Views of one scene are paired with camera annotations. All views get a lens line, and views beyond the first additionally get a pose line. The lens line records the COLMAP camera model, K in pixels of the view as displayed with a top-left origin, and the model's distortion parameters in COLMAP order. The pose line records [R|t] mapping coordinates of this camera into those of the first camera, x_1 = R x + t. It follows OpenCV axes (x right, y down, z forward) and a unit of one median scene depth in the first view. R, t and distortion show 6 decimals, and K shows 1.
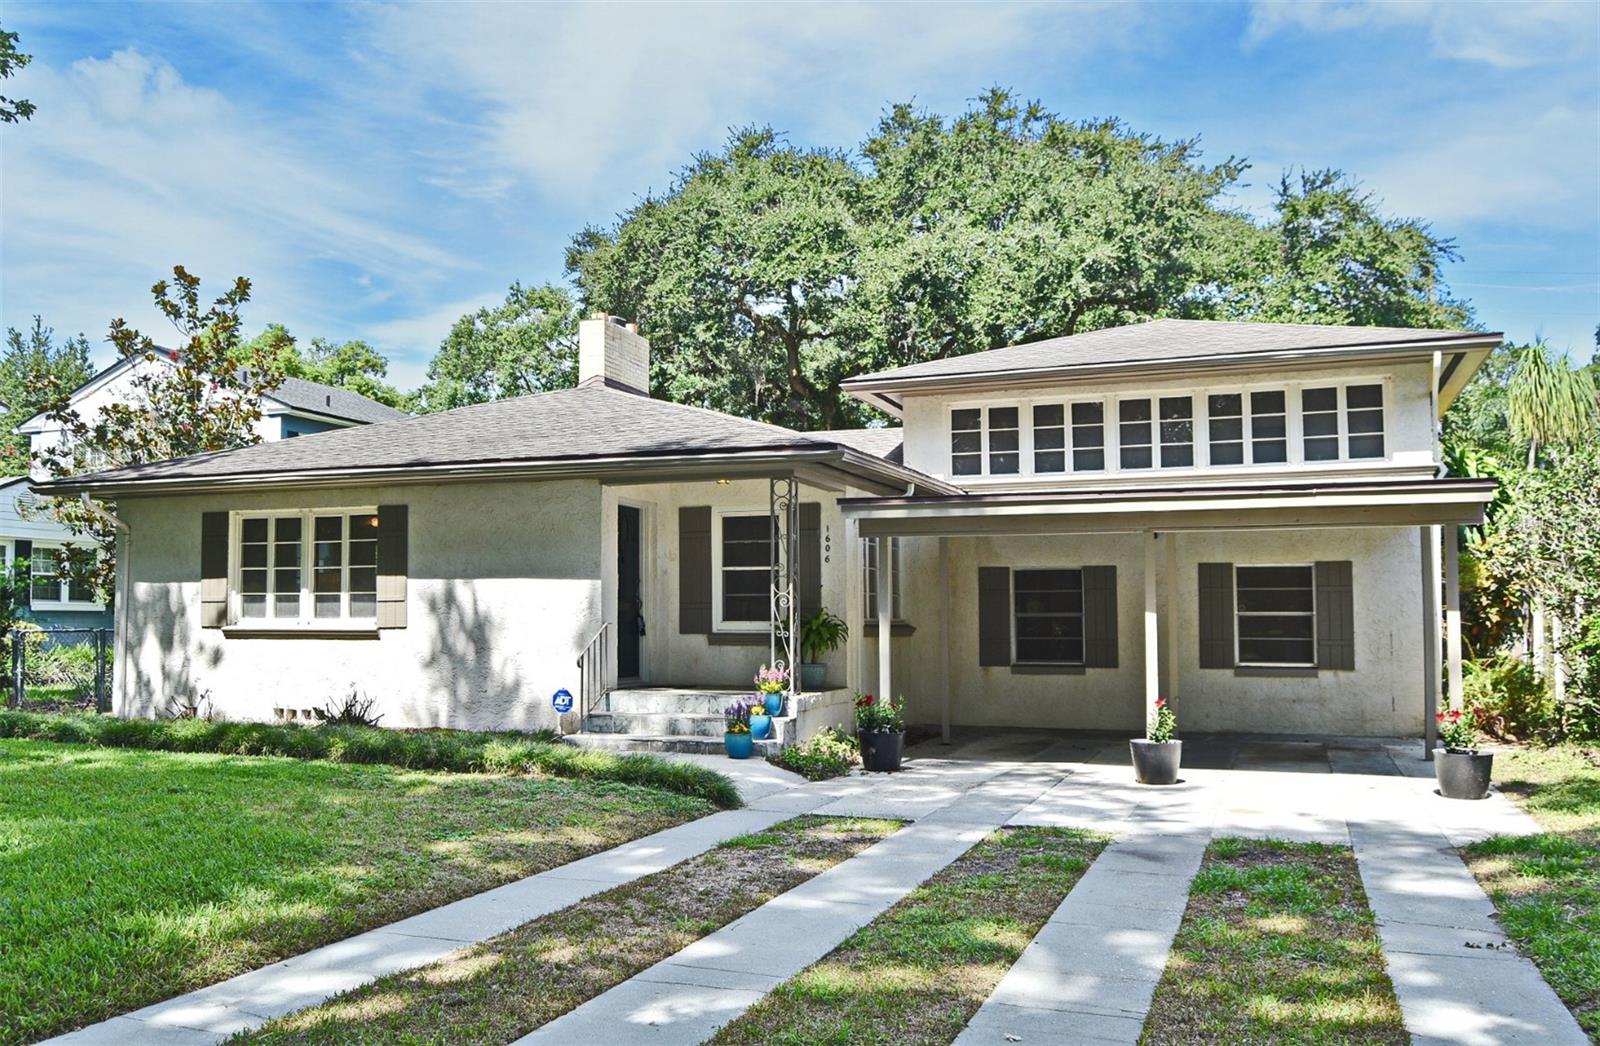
lens RADIAL K [[1356.4, 0, 869.2], [0, 1356.4, 576.7], [0, 0, 1]] dist [0.001368, -0.001728]
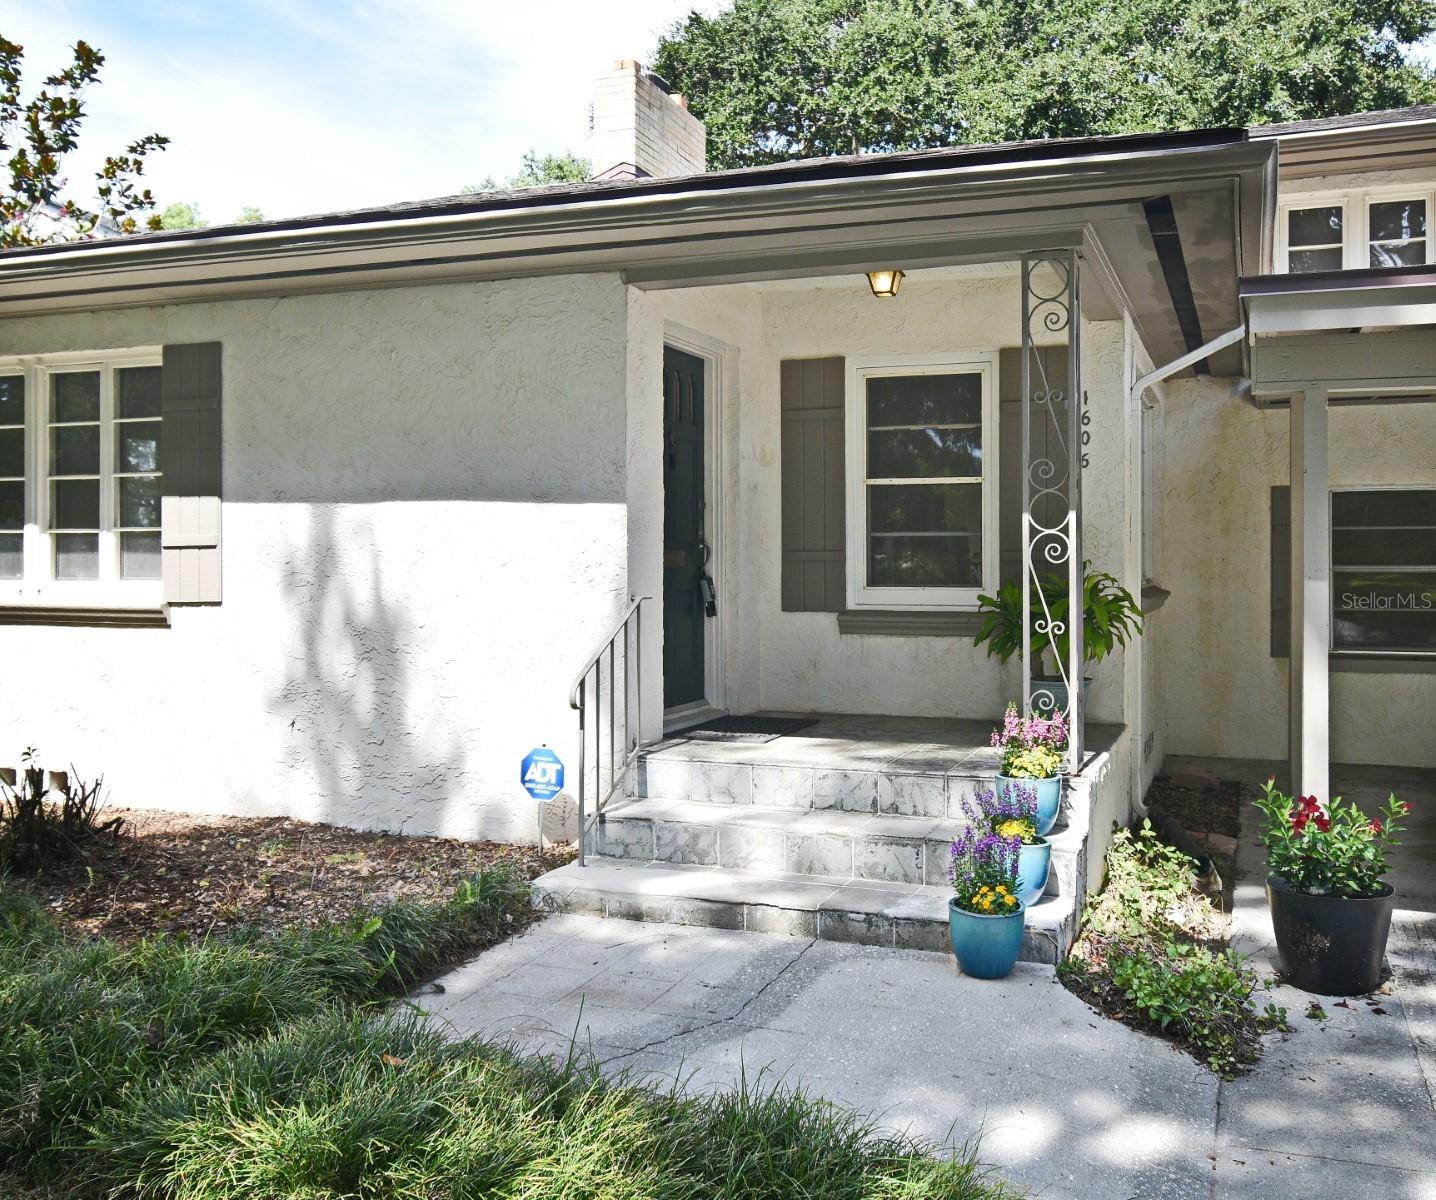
lens RADIAL K [[1769.5, 0, 718.0], [0, 1769.5, 600.0], [0, 0, 1]] dist [-0.015712, -0.012424]
pose [[0.989202, 0.006754, -0.146404, -0.070931], [0.000674, 0.998717, 0.050625, 0.004726], [0.146558, -0.050178, 0.987929, 0.367365]]
